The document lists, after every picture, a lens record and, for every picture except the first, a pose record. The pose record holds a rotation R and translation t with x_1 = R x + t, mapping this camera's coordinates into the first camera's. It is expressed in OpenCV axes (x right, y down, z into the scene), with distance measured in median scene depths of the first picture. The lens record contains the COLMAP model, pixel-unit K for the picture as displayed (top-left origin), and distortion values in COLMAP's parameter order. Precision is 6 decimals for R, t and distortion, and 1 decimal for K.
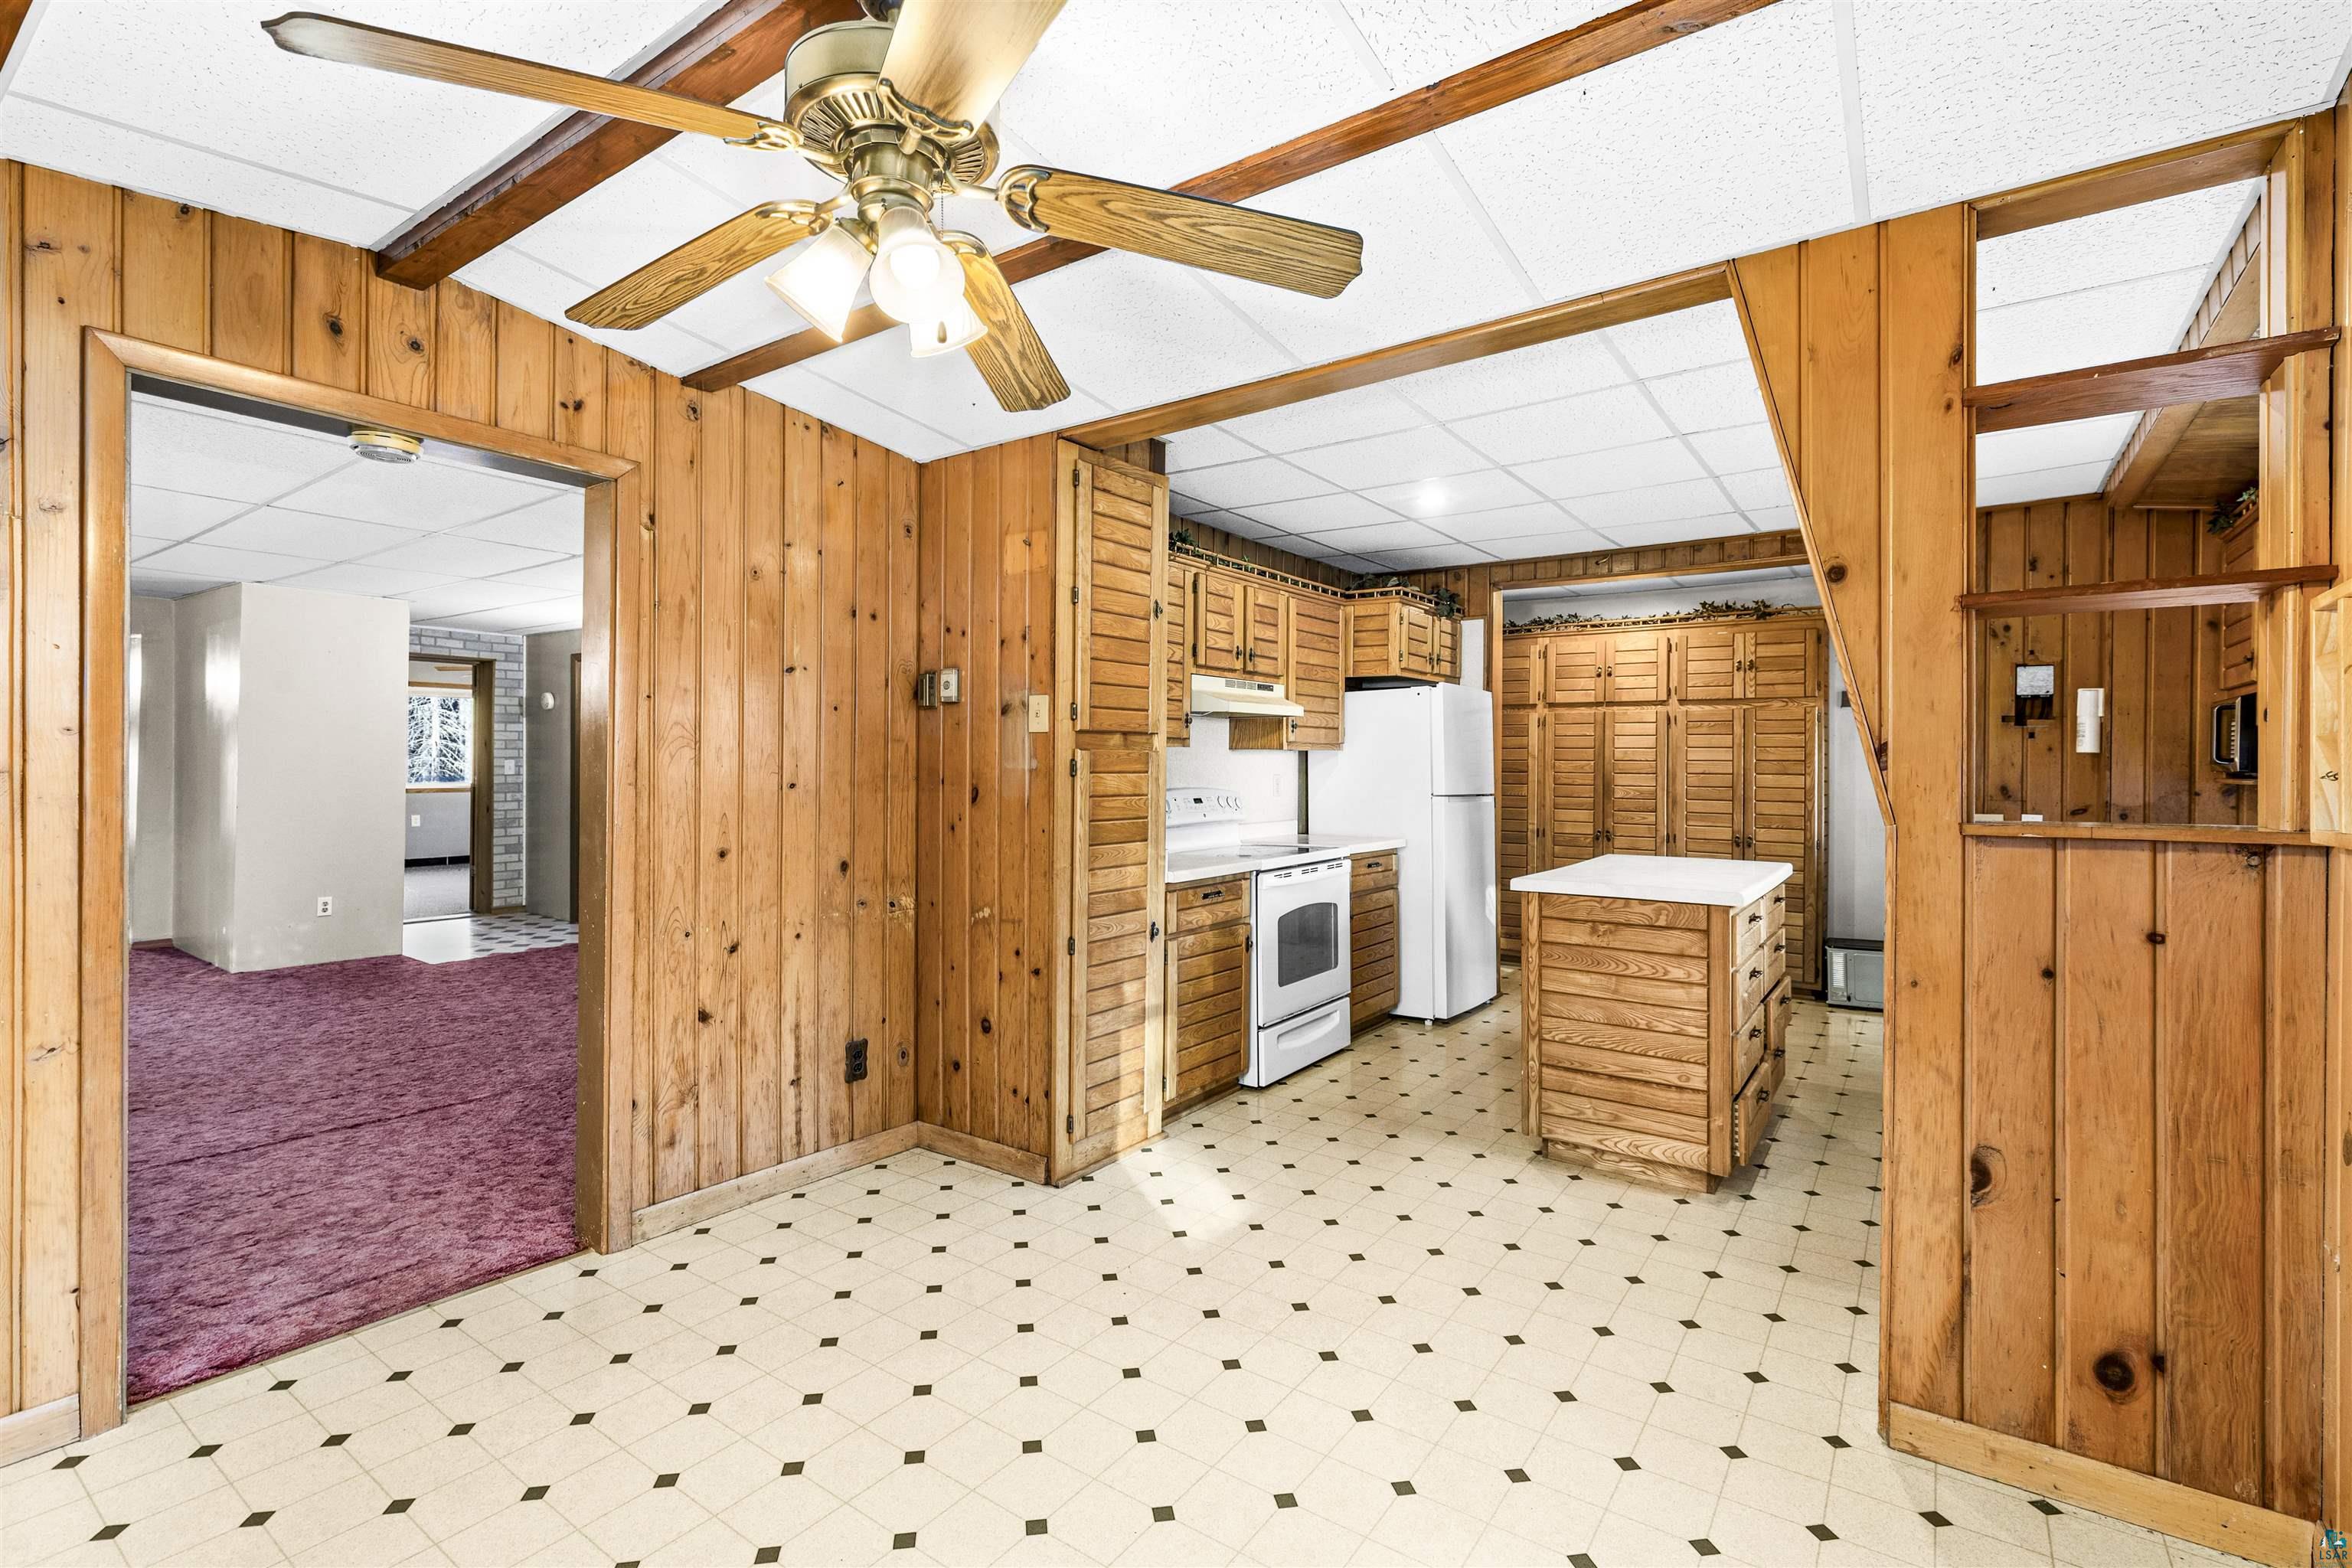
lens RADIAL K [[1065.9, 0, 1207.5], [0, 1065.9, 759.6], [0, 0, 1]] dist [0.006821, 0.000767]
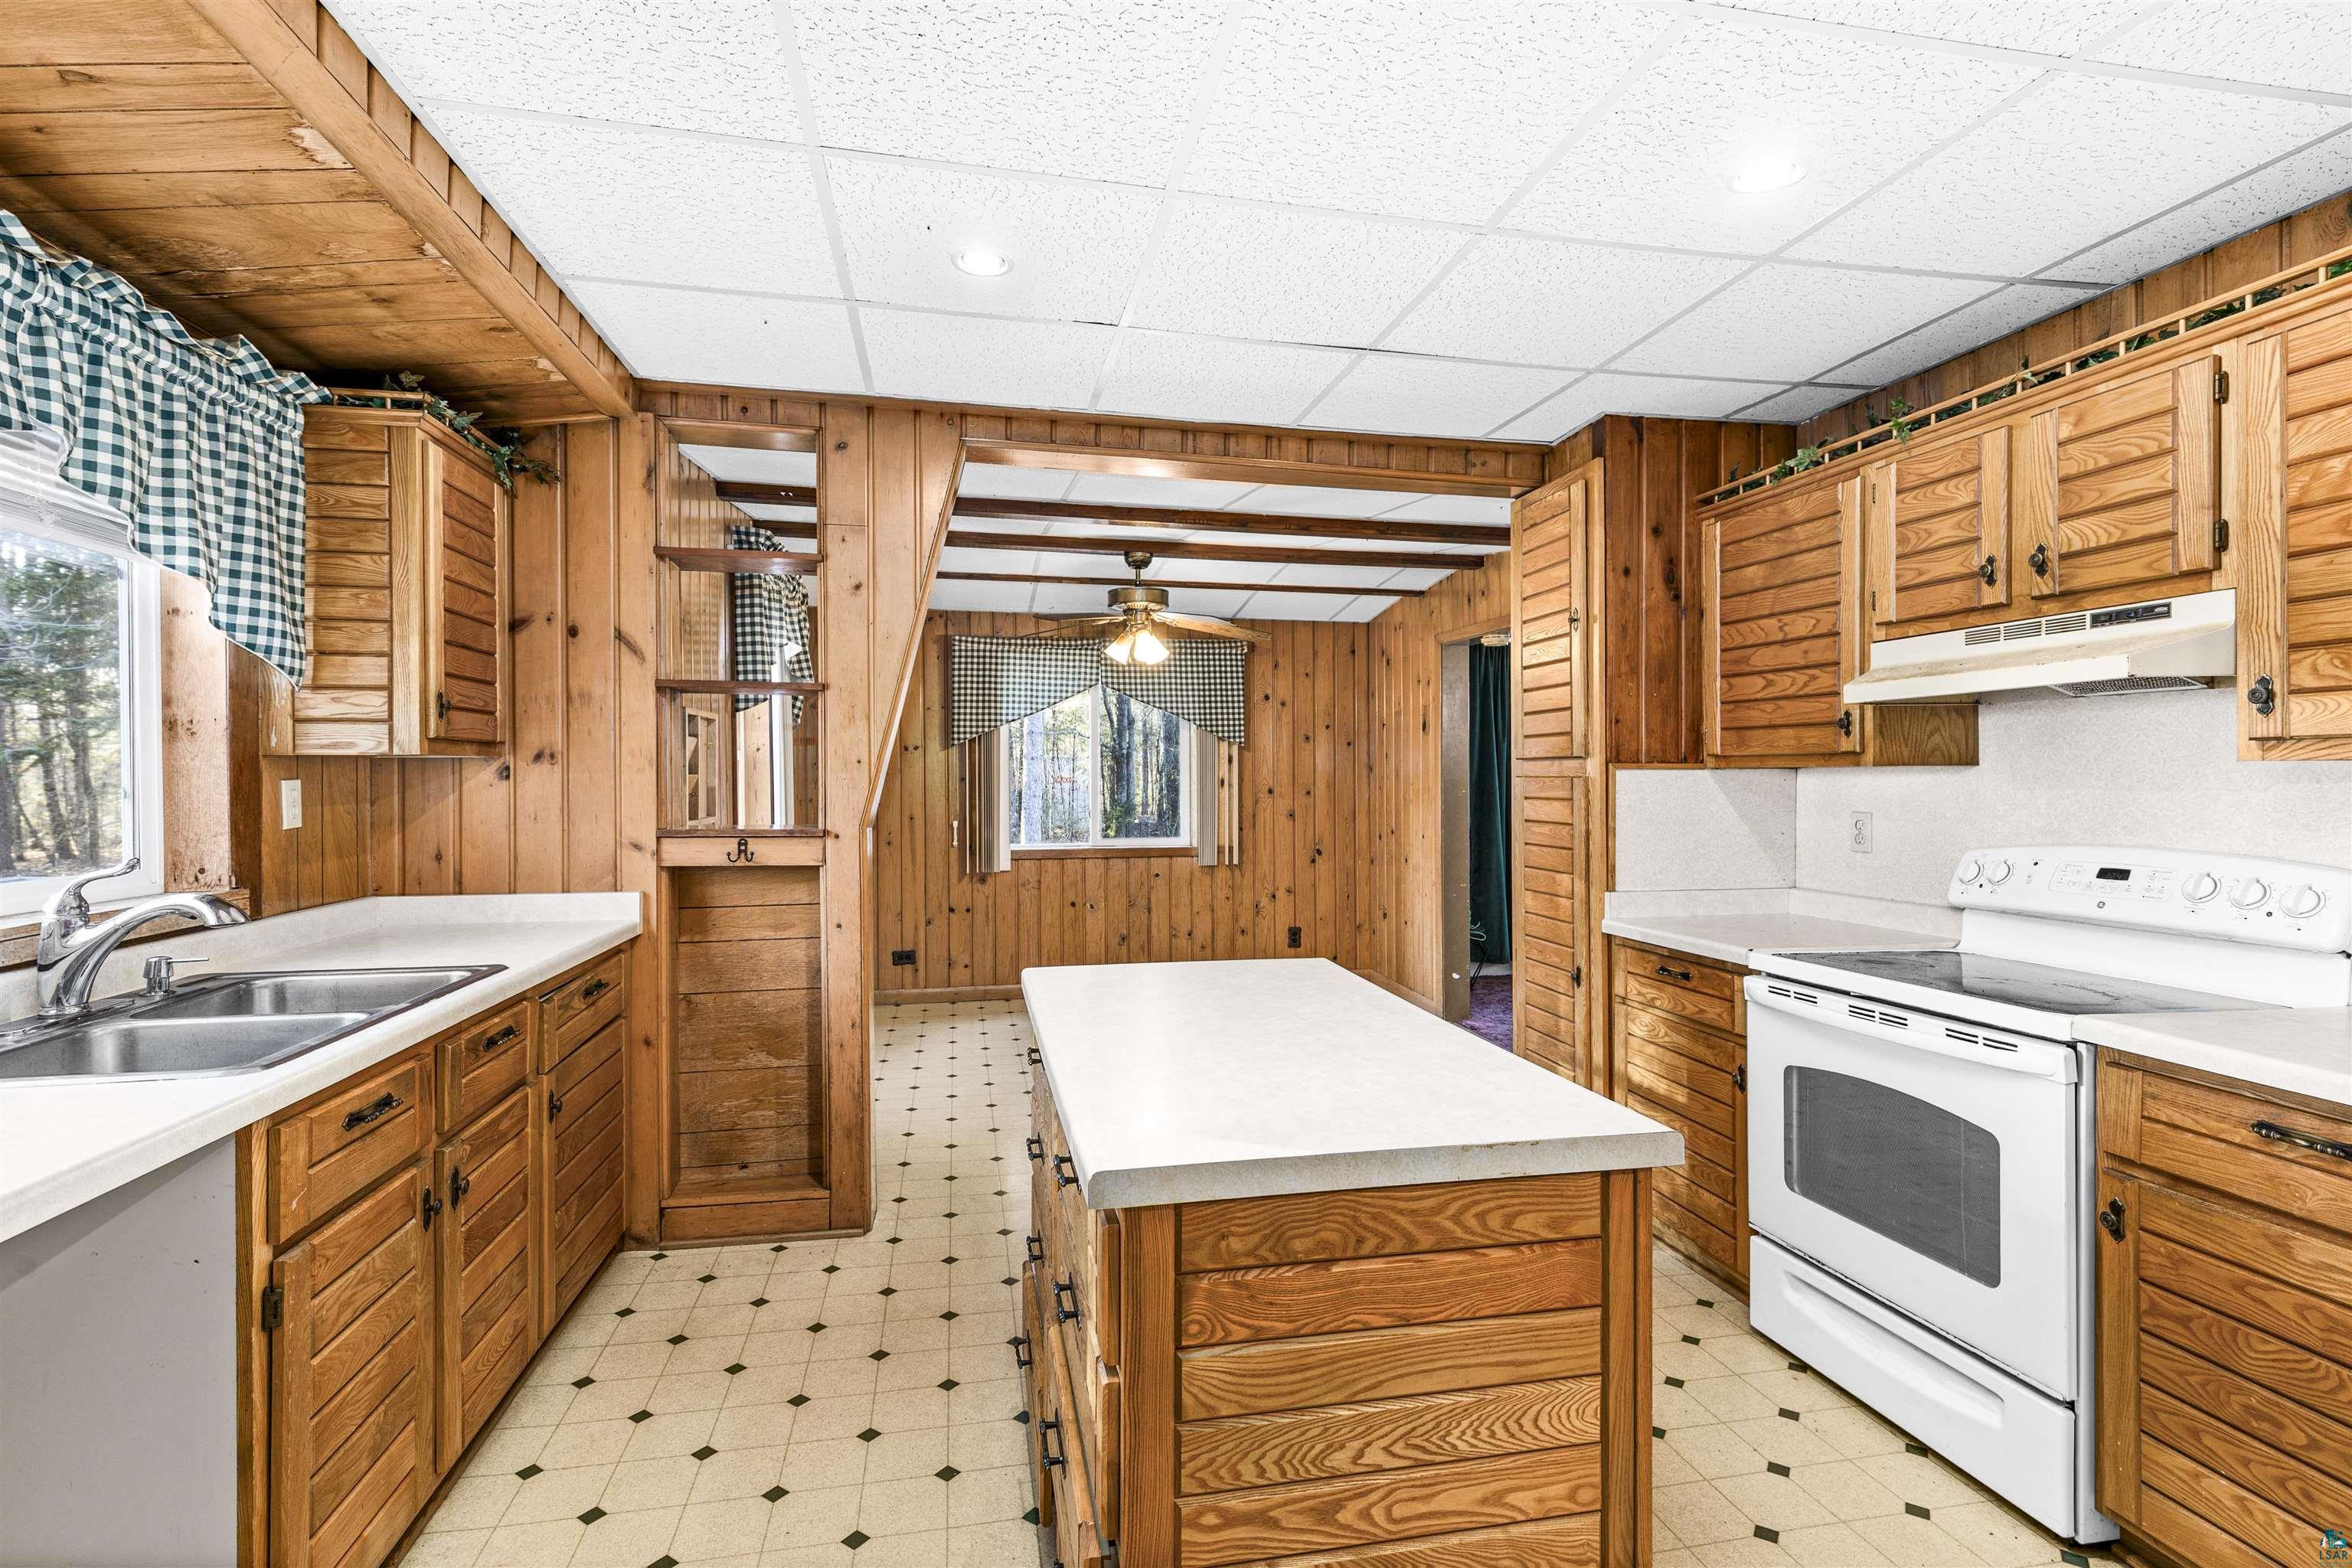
lens RADIAL K [[1065.9, 0, 1171.6], [0, 1065.9, 779.0], [0, 0, 1]] dist [0.006821, 0.000767]
pose [[-0.692495, -0.002768, -0.721418, 0.518234], [-0.000447, 0.999994, -0.003408, -0.001564], [0.721423, -0.002038, -0.692492, 0.853964]]
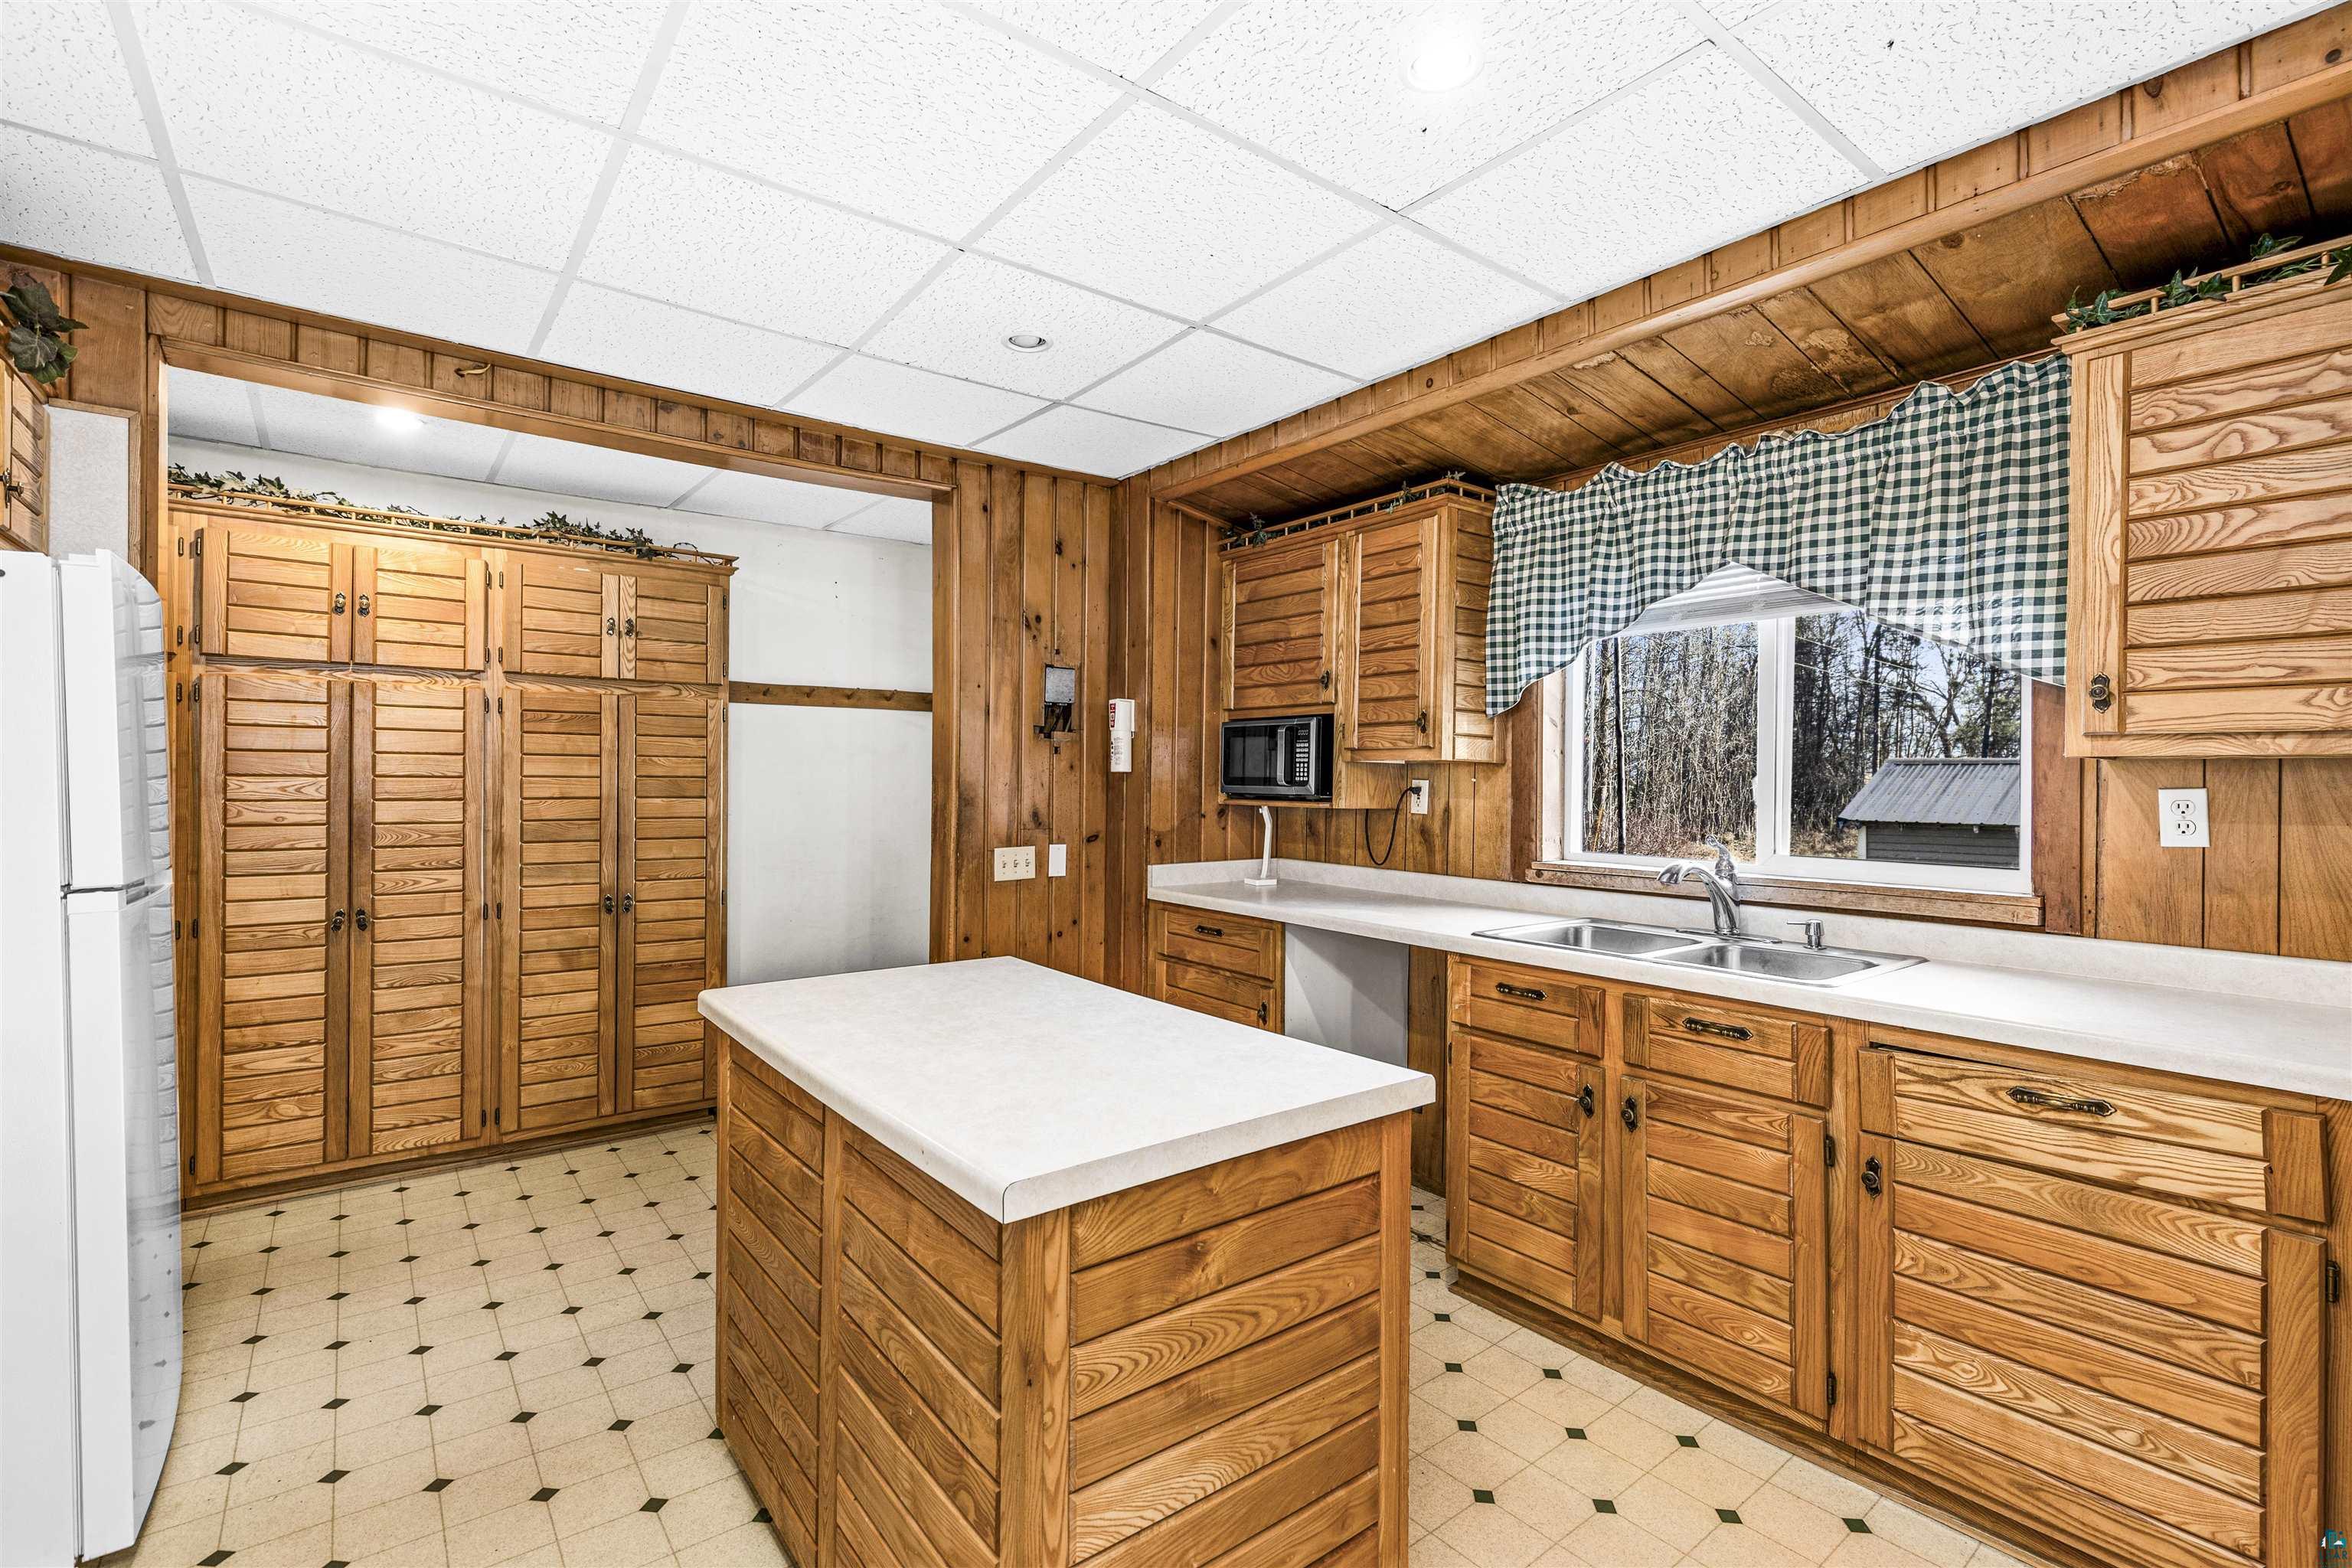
lens RADIAL K [[1065.9, 0, 1159.5], [0, 1065.9, 786.2], [0, 0, 1]] dist [0.006821, 0.000767]
pose [[0.307004, -0.011239, 0.951642, -0.002836], [-0.008525, 0.999858, 0.014558, -0.005747], [-0.951670, -0.012582, 0.306865, 0.527351]]
